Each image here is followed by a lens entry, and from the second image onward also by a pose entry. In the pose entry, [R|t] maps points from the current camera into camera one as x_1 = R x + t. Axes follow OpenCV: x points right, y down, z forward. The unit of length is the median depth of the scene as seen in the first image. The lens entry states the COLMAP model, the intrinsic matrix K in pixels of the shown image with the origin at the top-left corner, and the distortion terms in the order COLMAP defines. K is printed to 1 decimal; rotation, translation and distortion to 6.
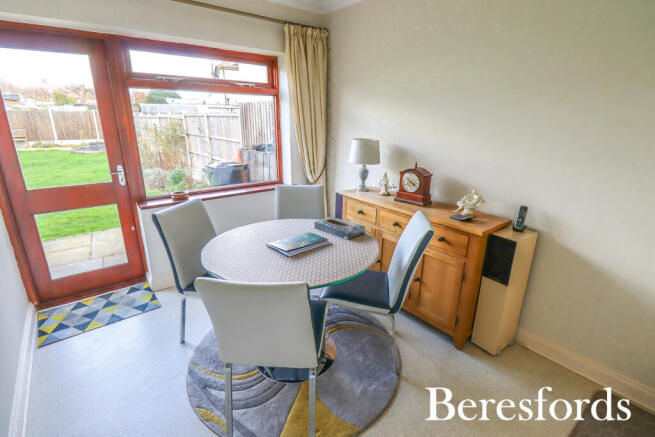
lens RADIAL K [[309.7, 0, 338.2], [0, 309.7, 212.7], [0, 0, 1]] dist [0.001301, -0.014133]
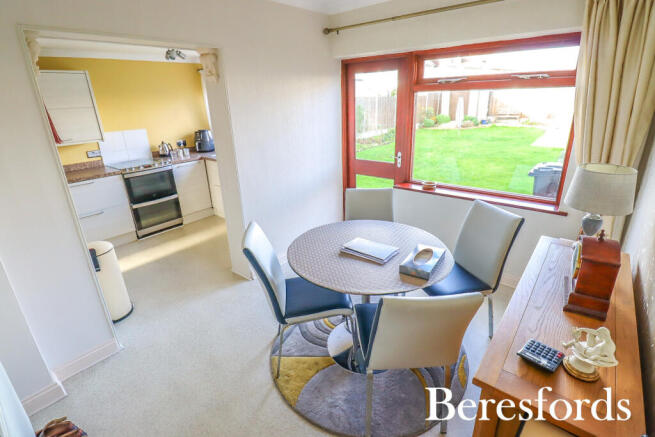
lens RADIAL K [[319.6, 0, 332.8], [0, 319.6, 214.2], [0, 0, 1]] dist [0.019145, -0.055813]
pose [[0.191464, 0.315218, -0.929505, 0.168671], [-0.253330, 0.930808, 0.263478, -0.055021], [0.948243, 0.185025, 0.258070, 0.119338]]
